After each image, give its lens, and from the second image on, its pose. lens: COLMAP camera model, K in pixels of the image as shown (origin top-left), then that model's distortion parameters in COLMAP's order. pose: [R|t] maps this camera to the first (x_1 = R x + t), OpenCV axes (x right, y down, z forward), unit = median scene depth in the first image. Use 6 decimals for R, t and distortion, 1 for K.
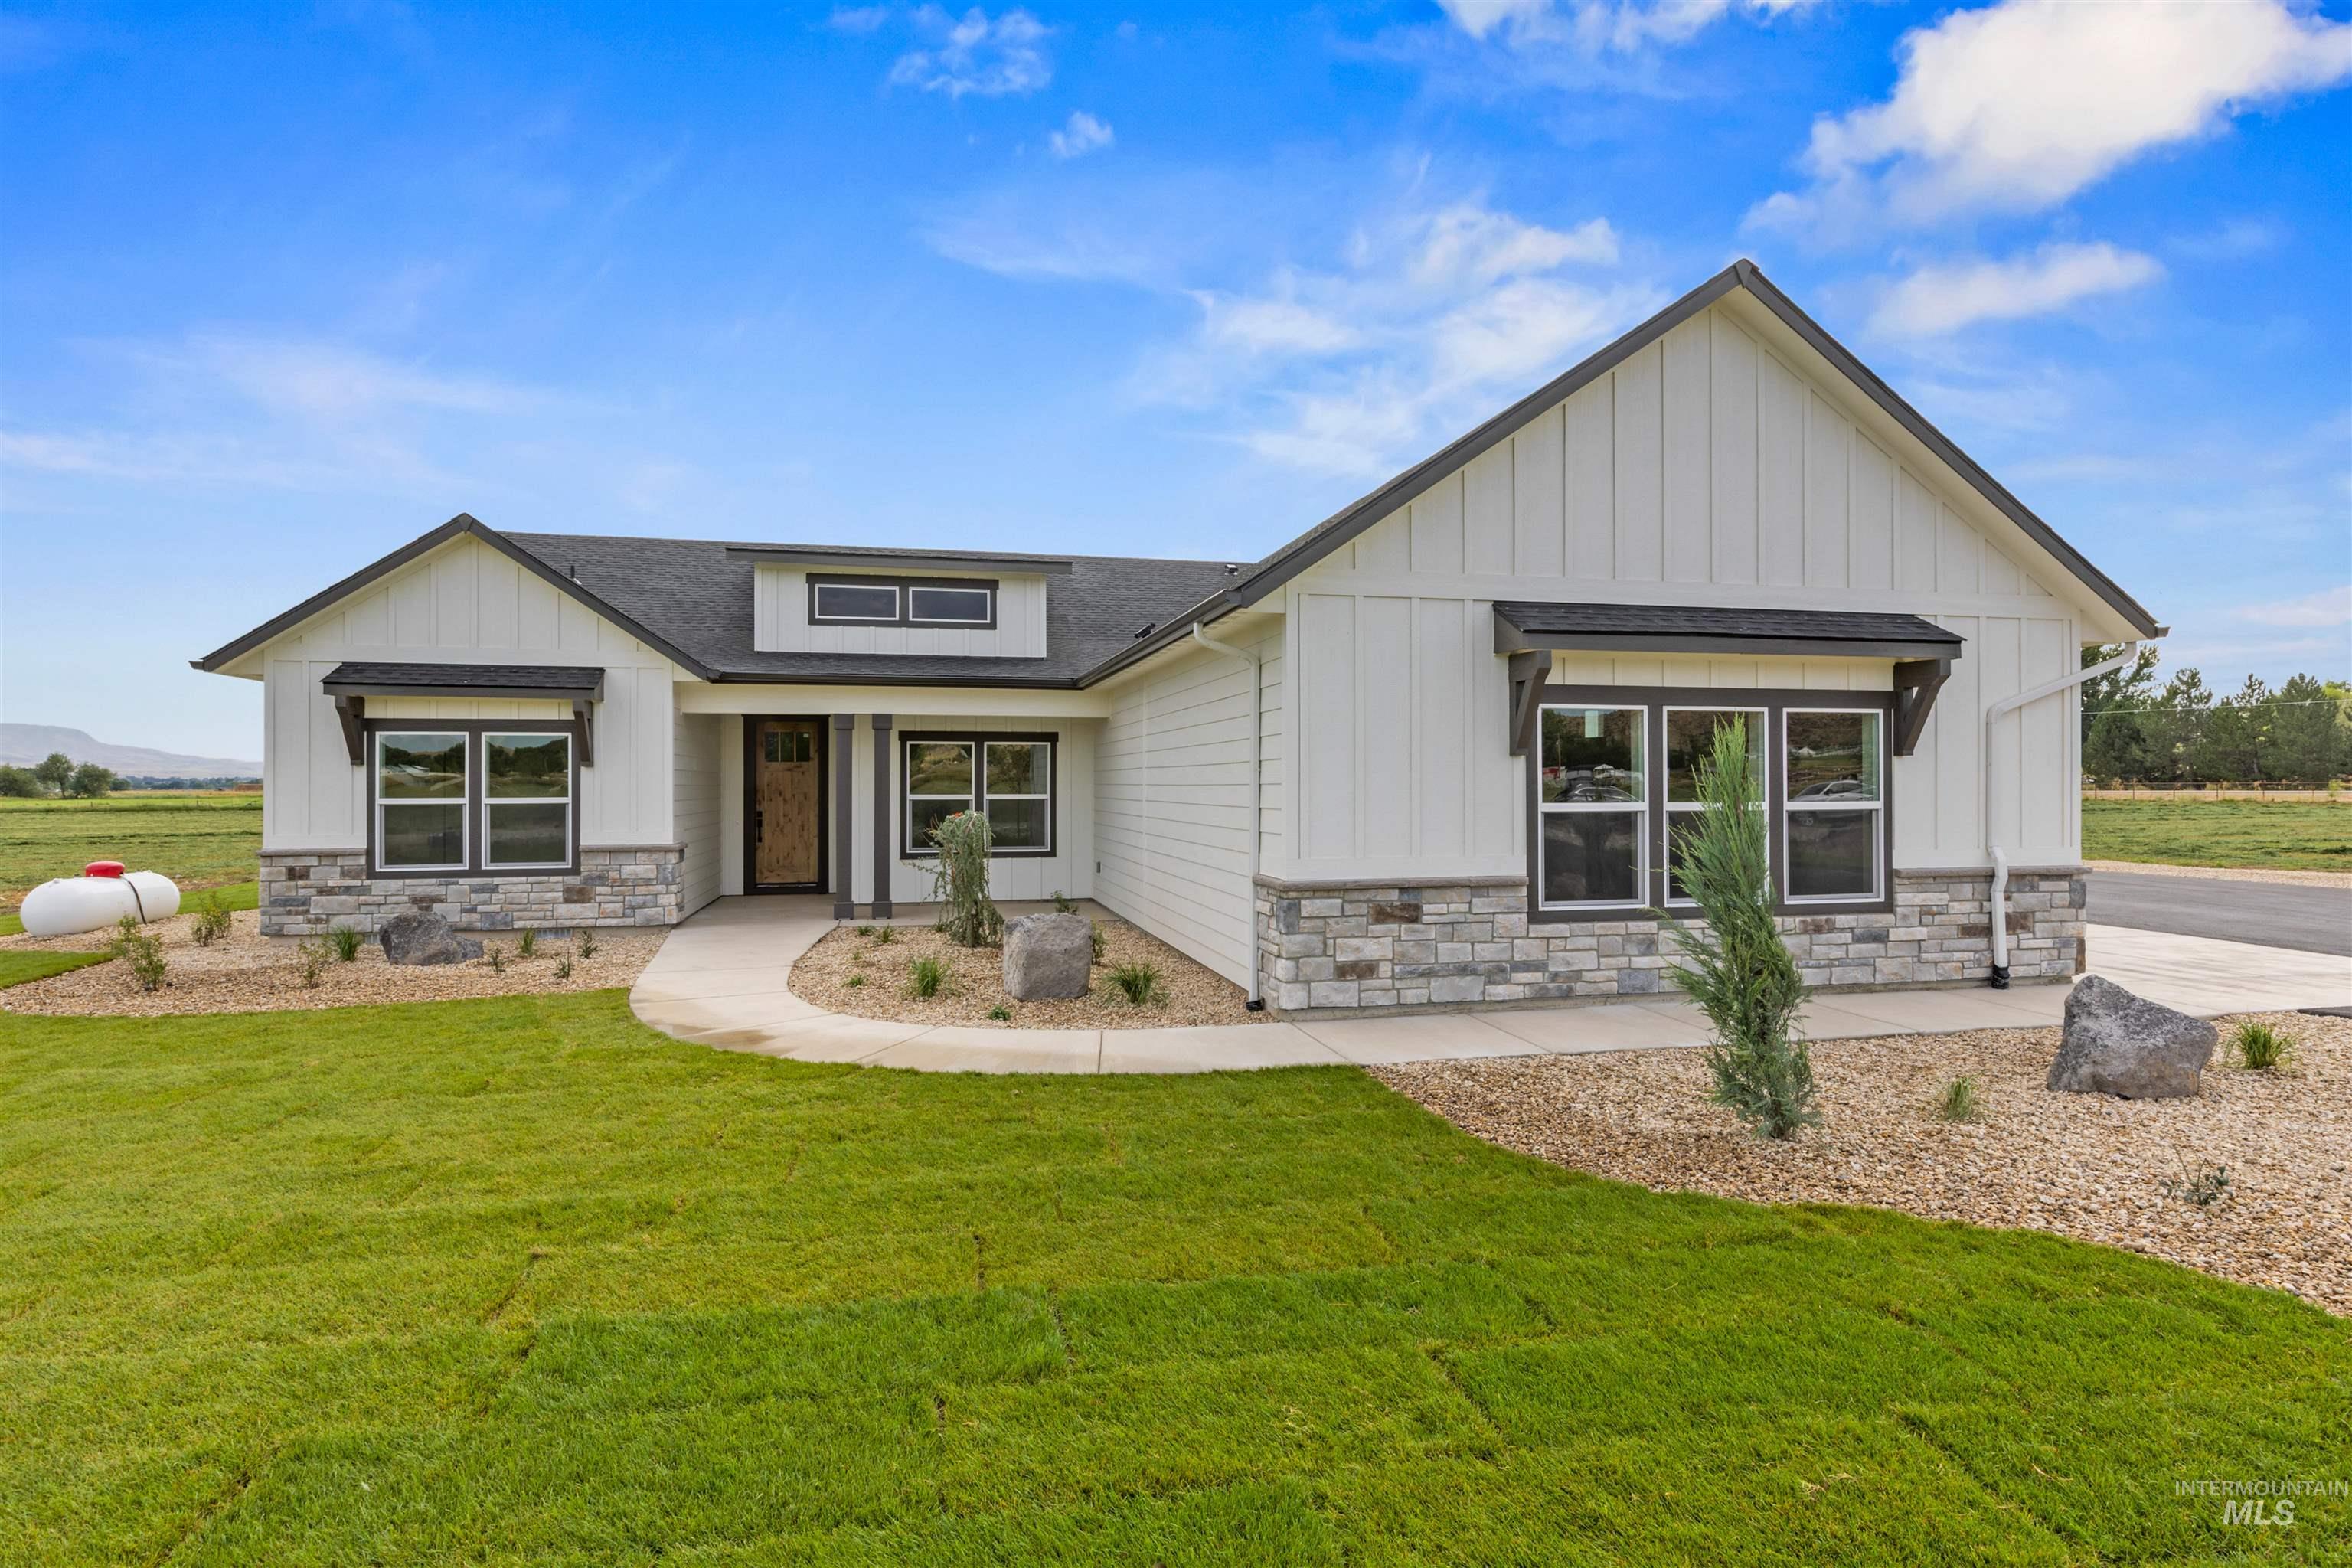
lens RADIAL K [[1261.4, 0, 1176.0], [0, 1261.4, 784.0], [0, 0, 1]] dist [0.001547, 0.000150]
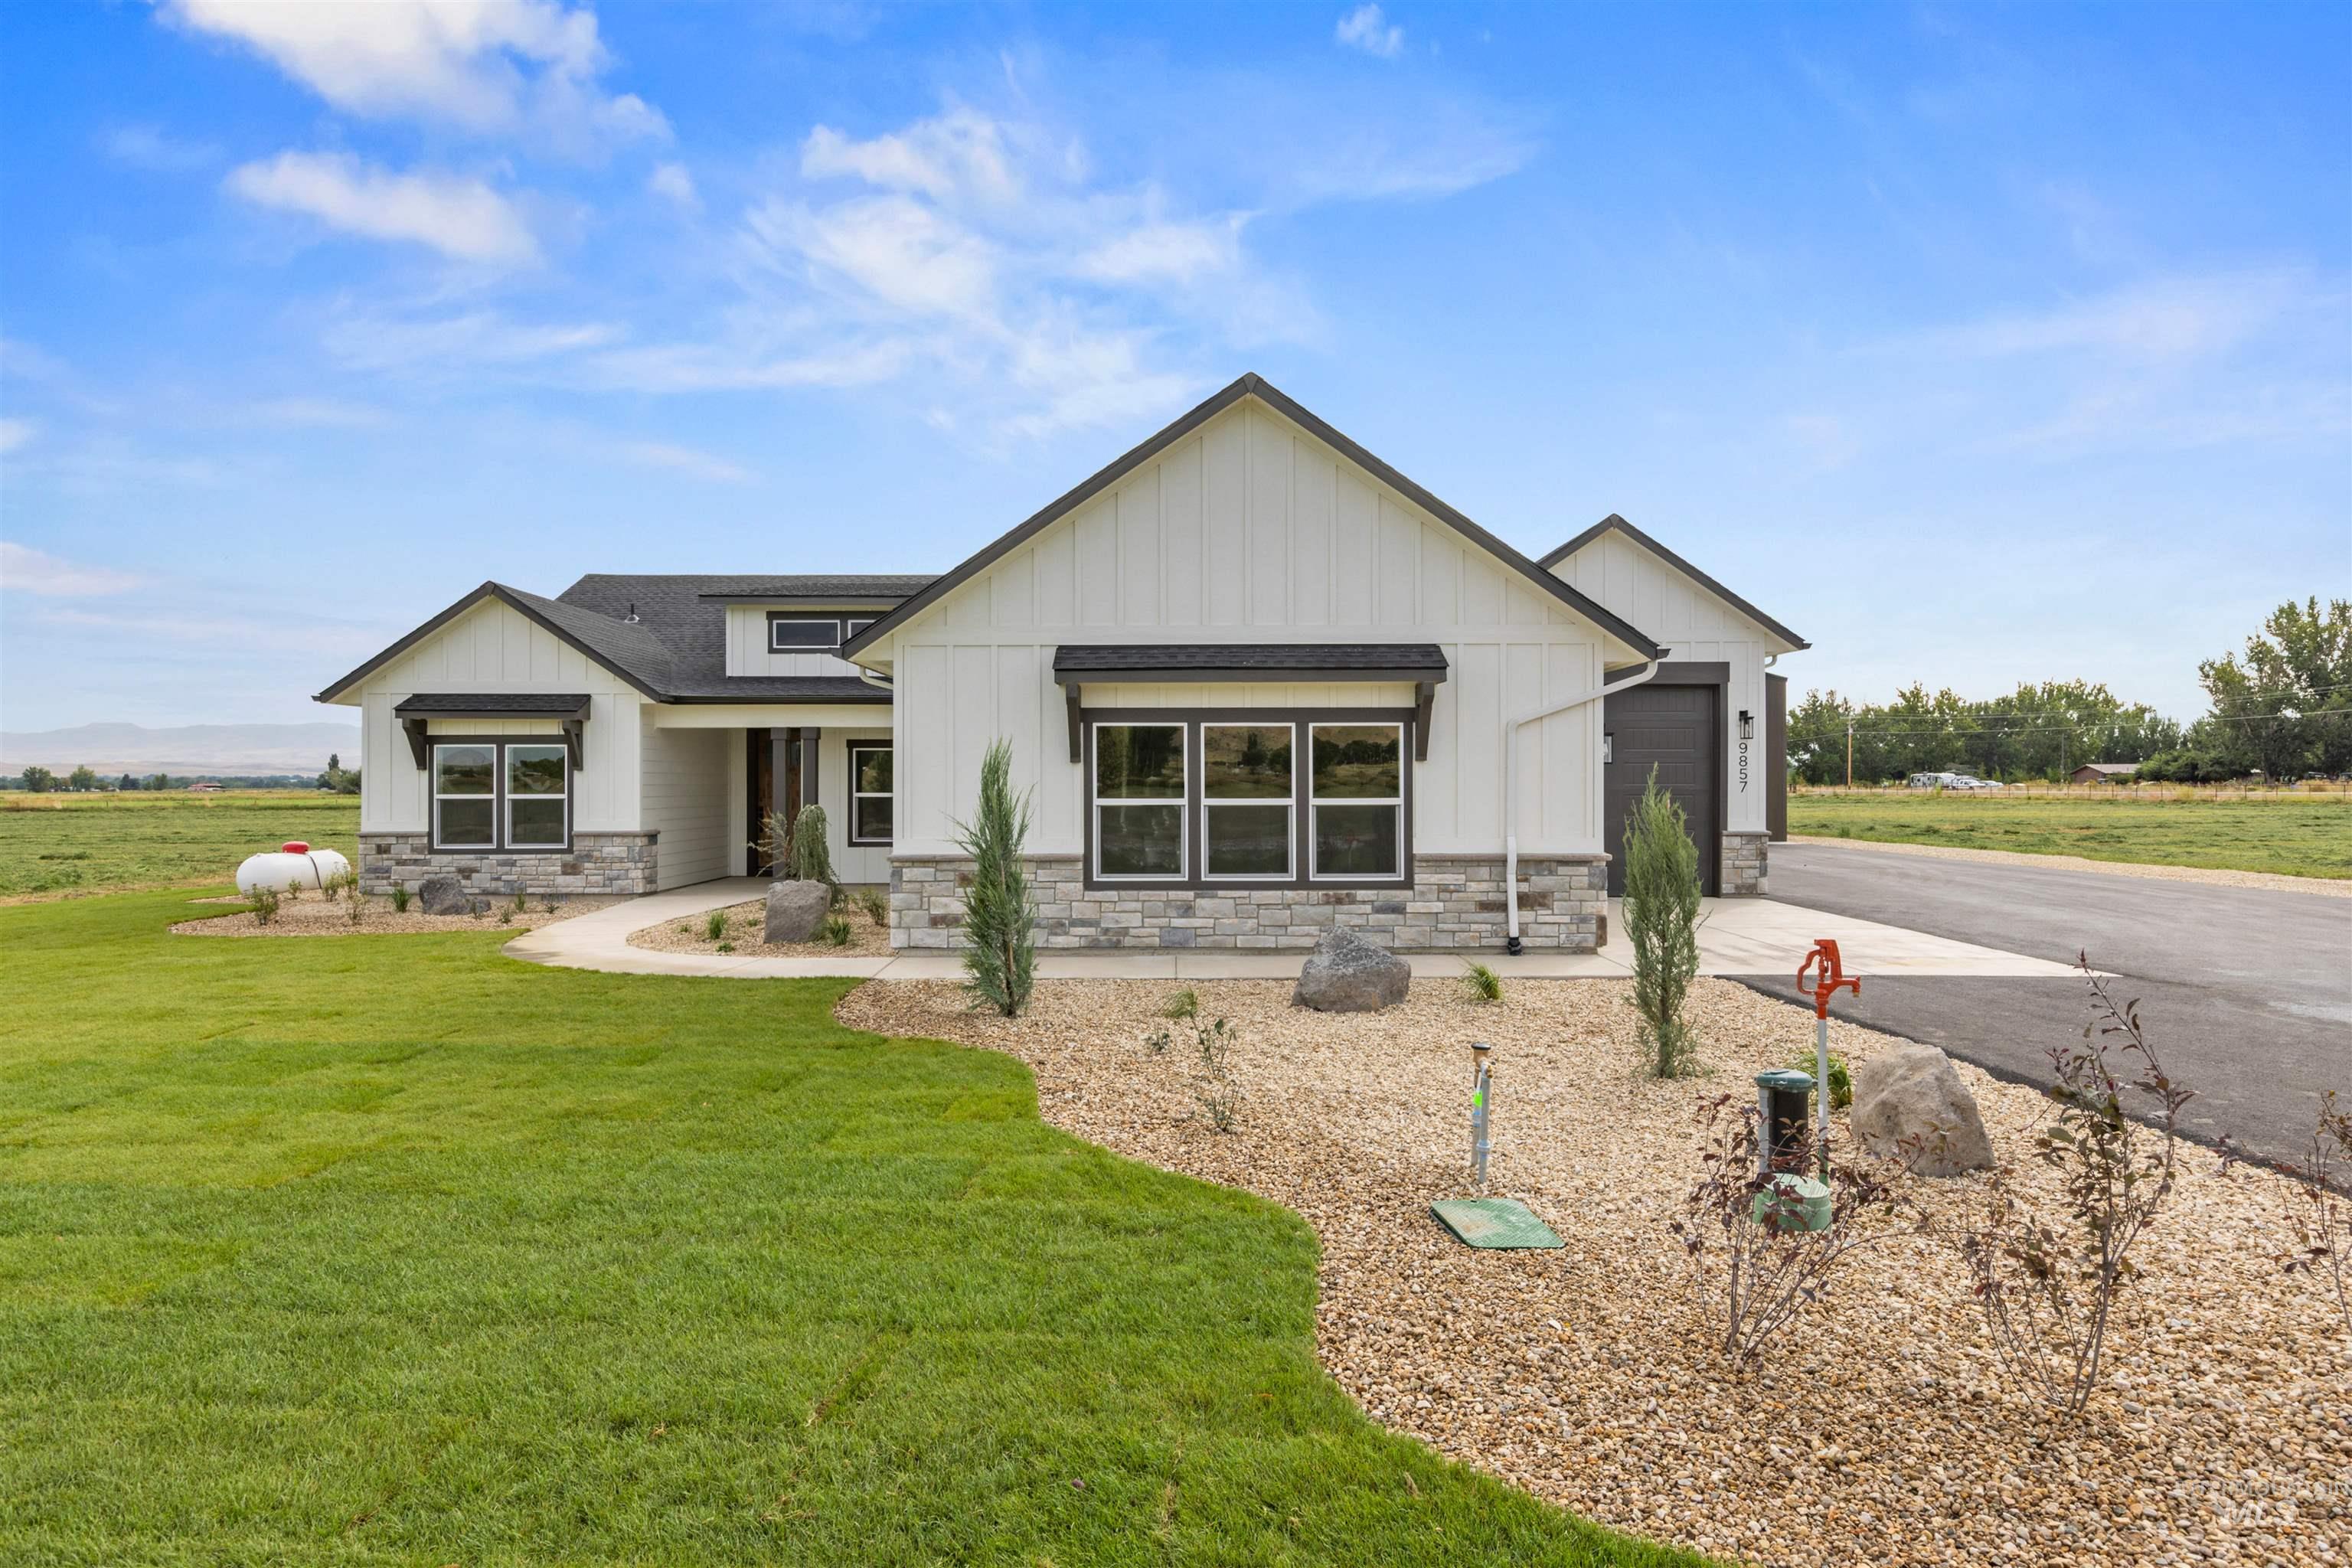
lens RADIAL K [[1402.9, 0, 1176.0], [0, 1402.9, 784.0], [0, 0, 1]] dist [-0.003344, 0.000185]
pose [[0.972664, 0.000258, -0.232218, 0.636591], [-0.000198, 1.000000, 0.000281, -0.000452], [0.232218, -0.000228, 0.972664, -0.357808]]
